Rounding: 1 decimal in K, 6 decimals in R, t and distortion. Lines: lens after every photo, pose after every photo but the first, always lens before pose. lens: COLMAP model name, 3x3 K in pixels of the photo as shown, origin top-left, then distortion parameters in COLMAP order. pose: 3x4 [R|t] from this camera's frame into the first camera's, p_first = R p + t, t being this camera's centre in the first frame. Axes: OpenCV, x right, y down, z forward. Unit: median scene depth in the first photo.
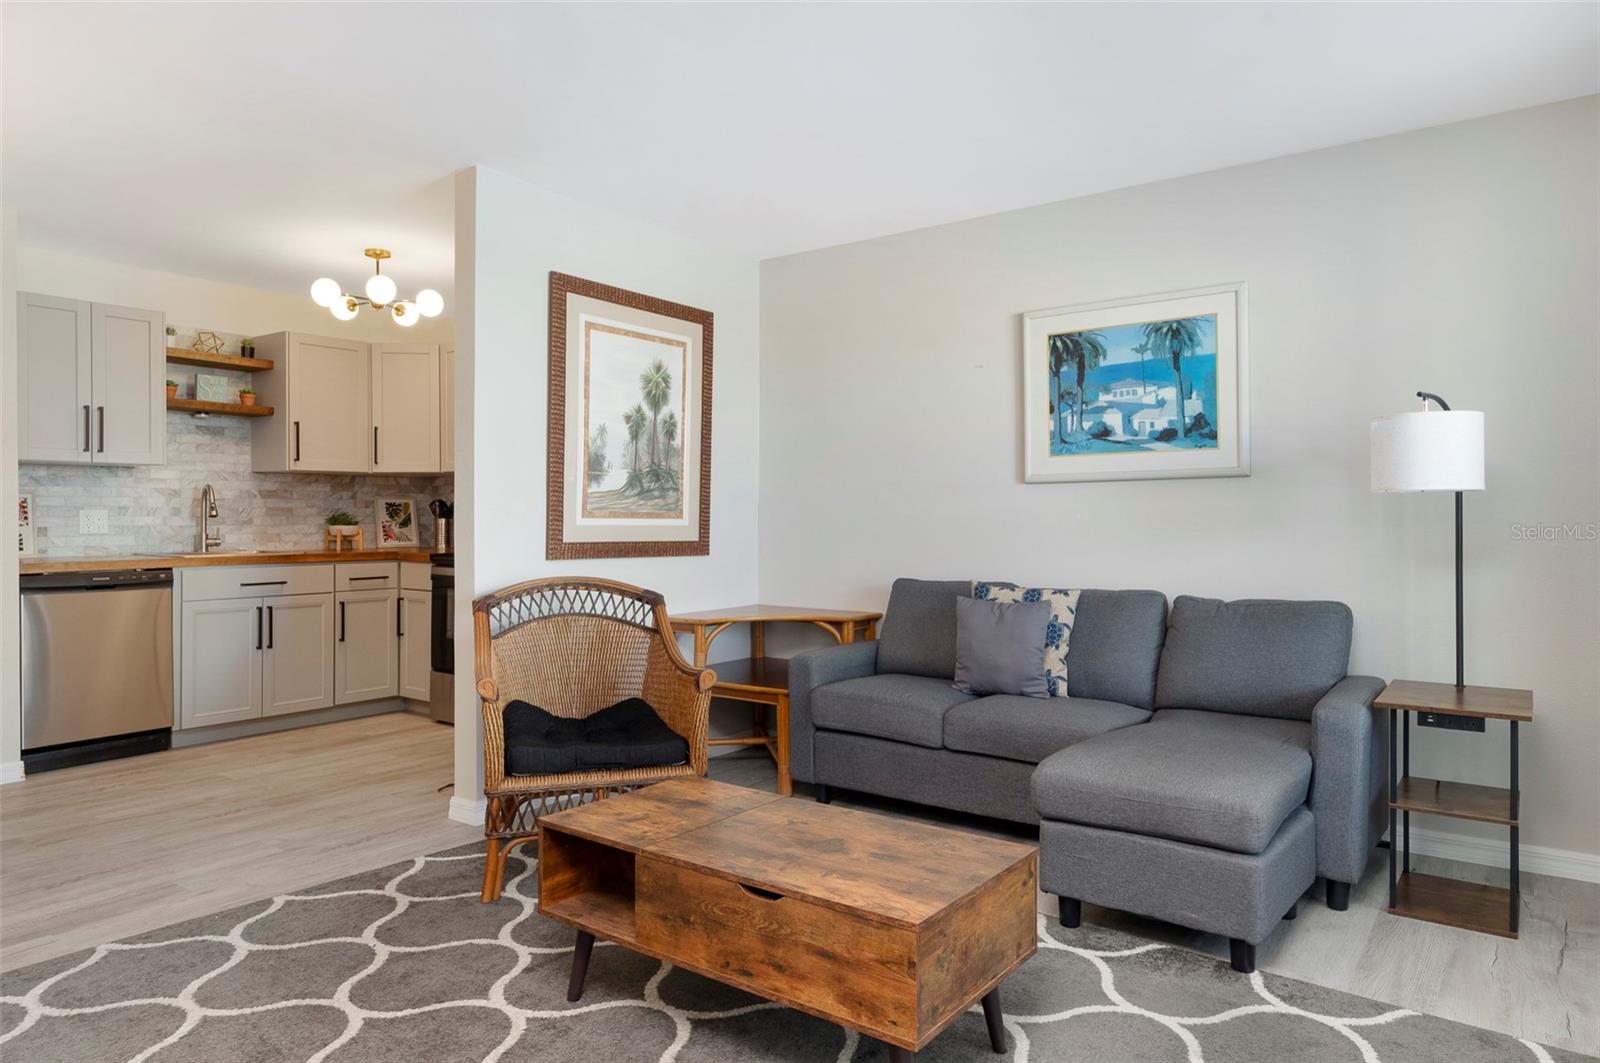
lens RADIAL K [[1002.1, 0, 815.0], [0, 1002.1, 514.6], [0, 0, 1]] dist [-0.000044, -0.000656]
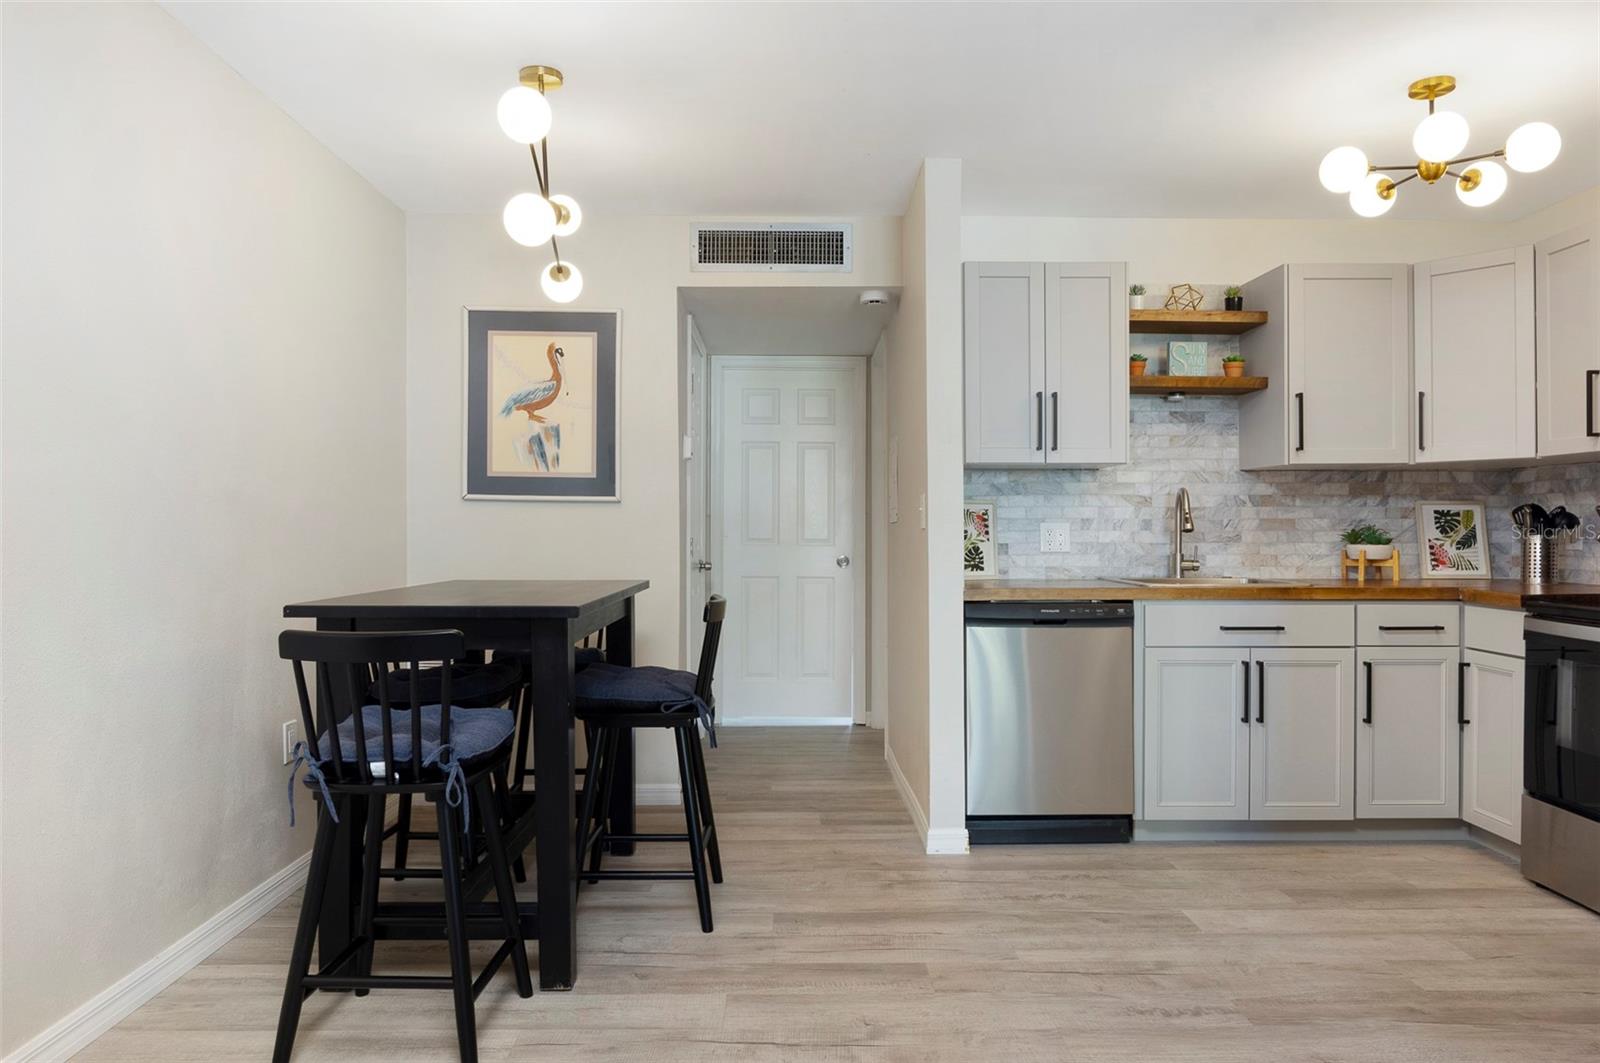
lens RADIAL K [[1046.3, 0, 800.0], [0, 1046.3, 531.5], [0, 0, 1]] dist [-0.000006, -0.000543]
pose [[0.596997, 0.001372, -0.802243, -0.146512], [0.000573, 0.999998, 0.002136, 0.000363], [0.802244, -0.001735, 0.596994, 0.297535]]
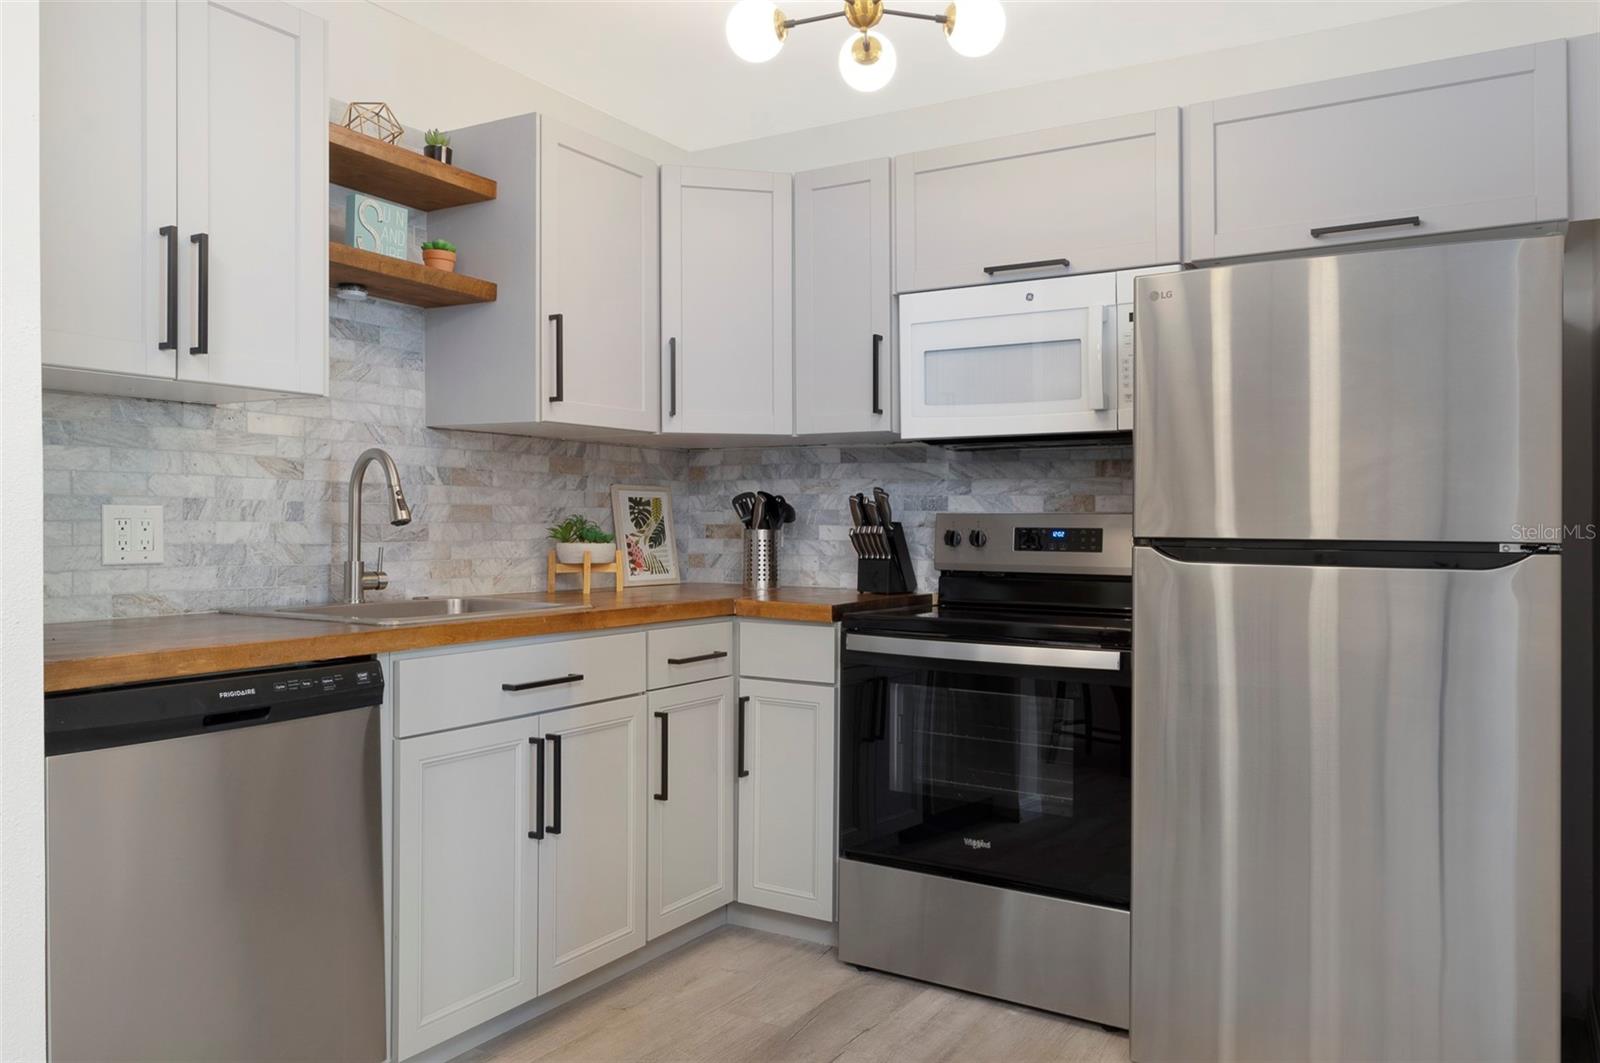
lens RADIAL K [[1178.6, 0, 800.0], [0, 1178.6, 531.5], [0, 0, 1]] dist [0.006310, -0.000282]
pose [[0.997028, 0.005877, 0.076818, -0.448614], [-0.006407, 0.999957, 0.006663, 0.000978], [-0.076776, -0.007135, 0.997023, 0.461395]]
